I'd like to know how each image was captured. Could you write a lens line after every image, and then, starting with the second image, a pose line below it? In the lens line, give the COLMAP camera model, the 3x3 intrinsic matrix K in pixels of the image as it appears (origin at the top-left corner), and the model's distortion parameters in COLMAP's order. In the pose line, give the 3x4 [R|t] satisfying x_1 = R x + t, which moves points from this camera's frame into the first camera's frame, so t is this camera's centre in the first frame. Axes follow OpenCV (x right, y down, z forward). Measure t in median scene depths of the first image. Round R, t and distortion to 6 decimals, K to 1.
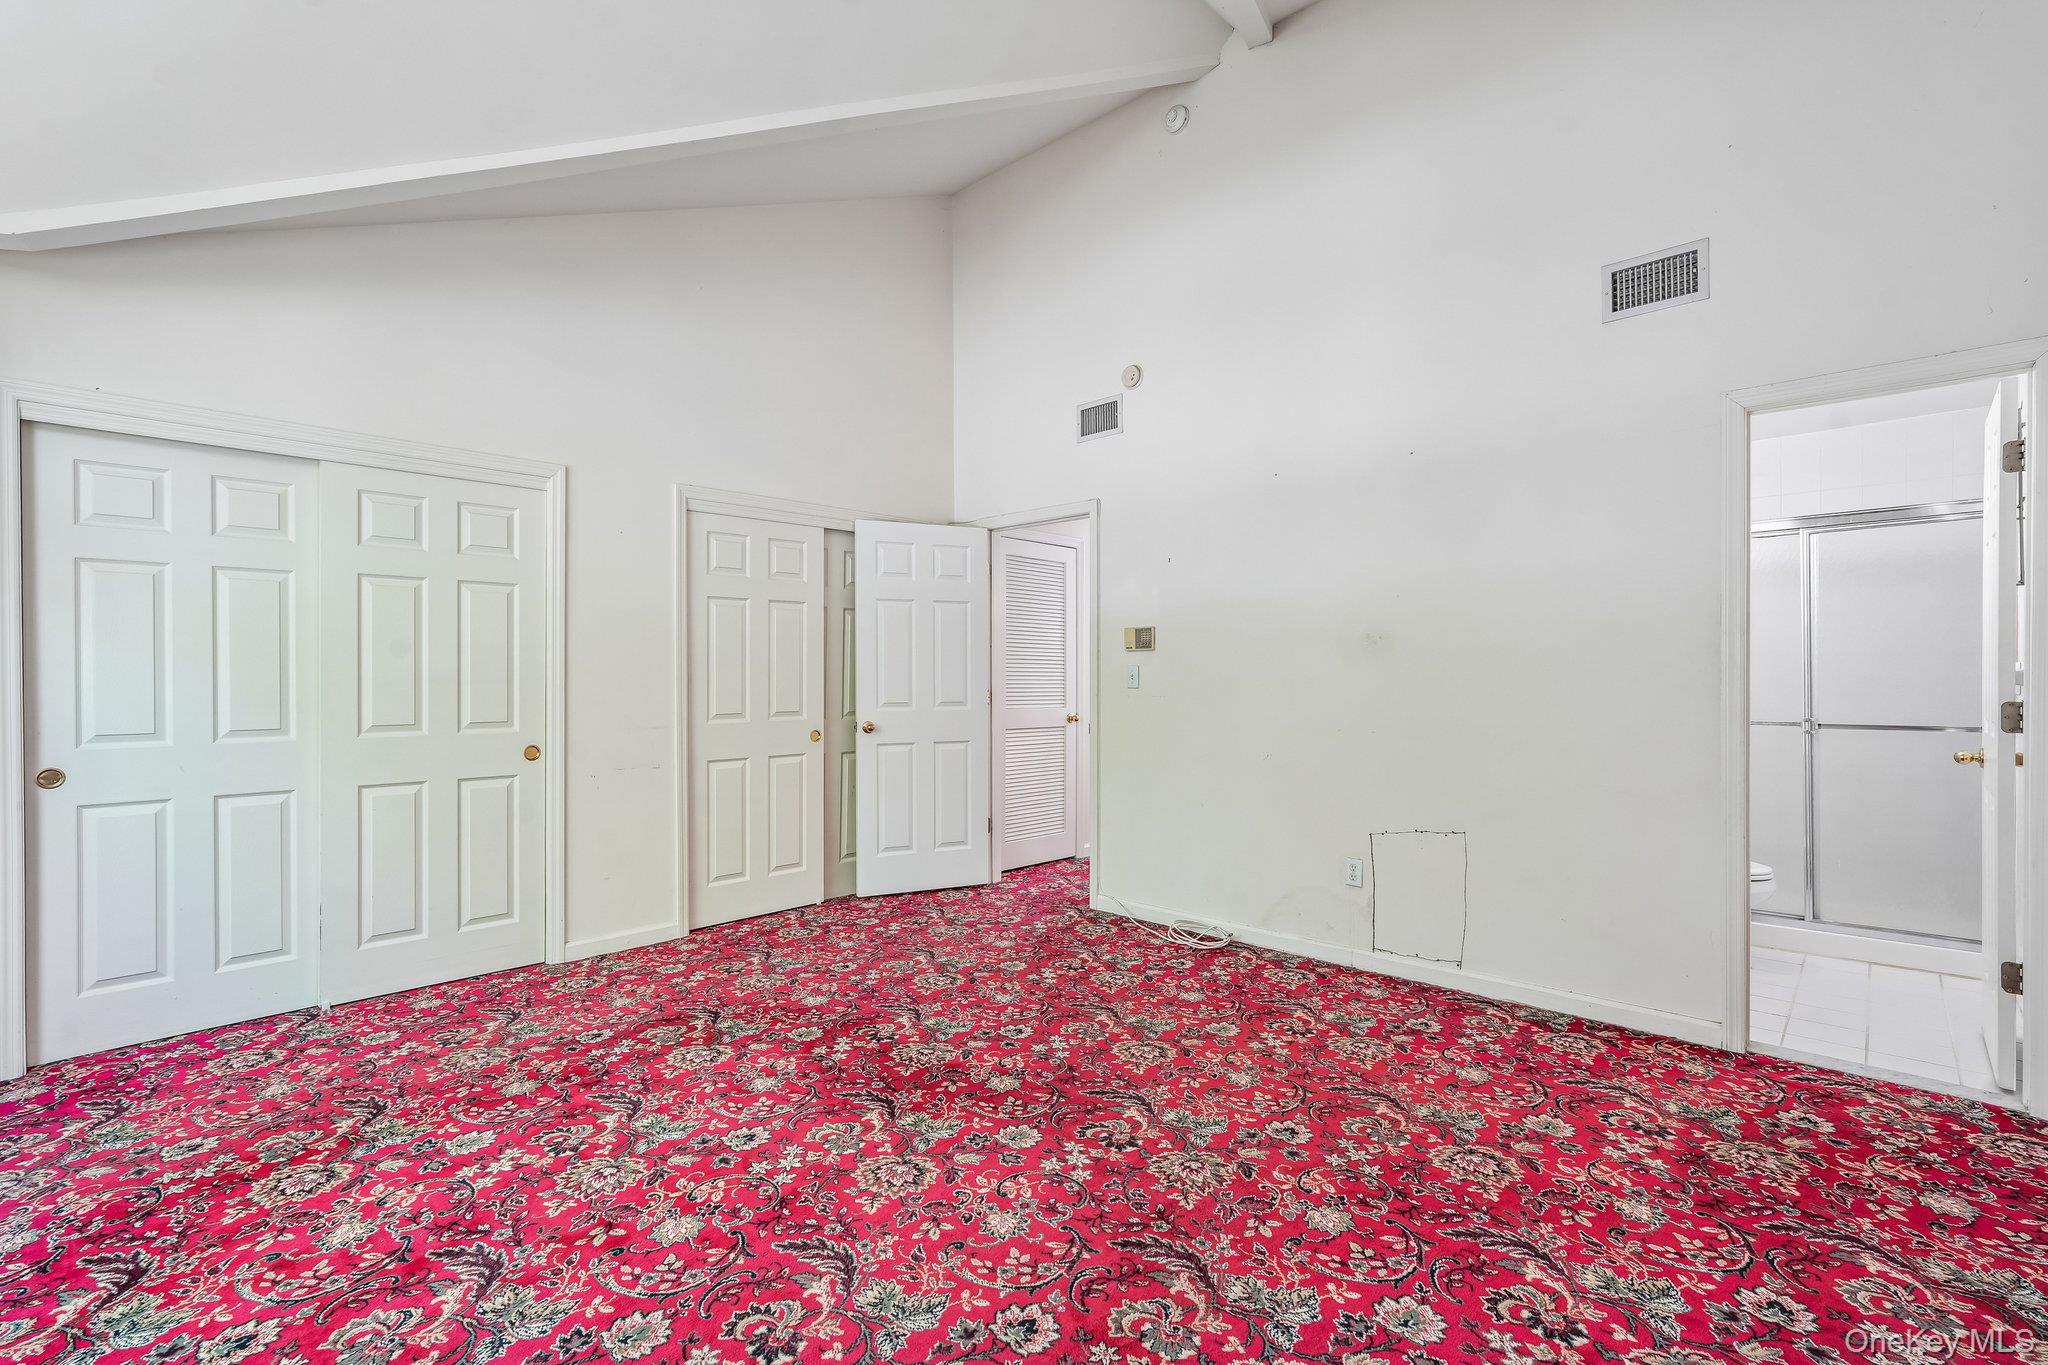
lens RADIAL K [[914.7, 0, 1013.8], [0, 914.7, 686.4], [0, 0, 1]] dist [-0.006914, 0.003455]
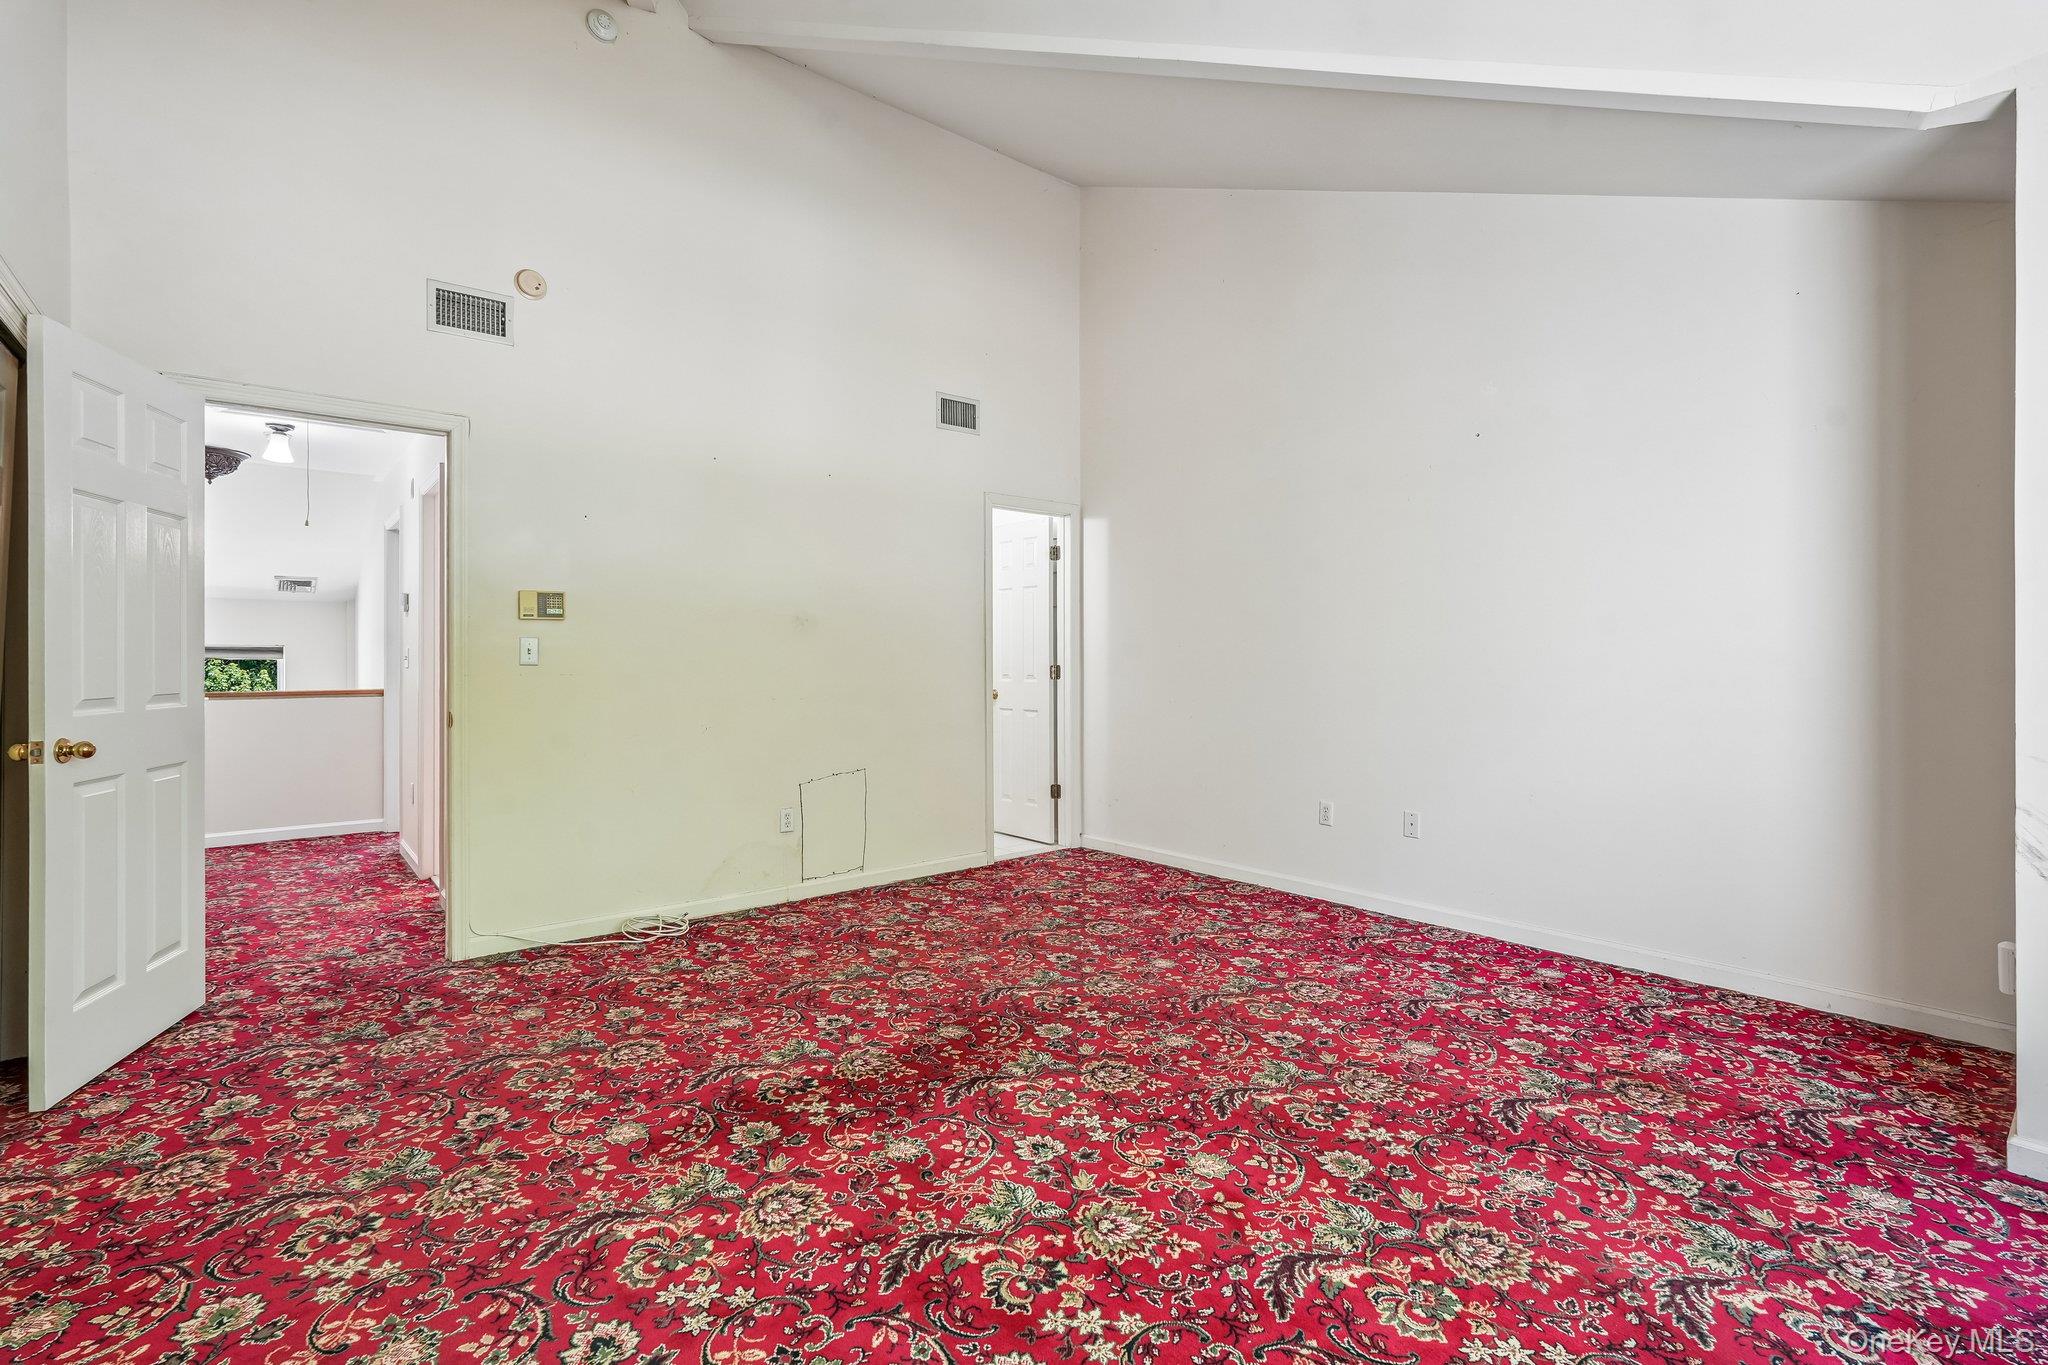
lens RADIAL K [[914.7, 0, 1025.0], [0, 914.7, 668.5], [0, 0, 1]] dist [-0.006914, 0.003455]
pose [[0.108259, -0.007621, 0.994093, -0.765154], [0.010063, 0.999928, 0.006570, 0.005662], [-0.994072, 0.009293, 0.108328, 0.581218]]
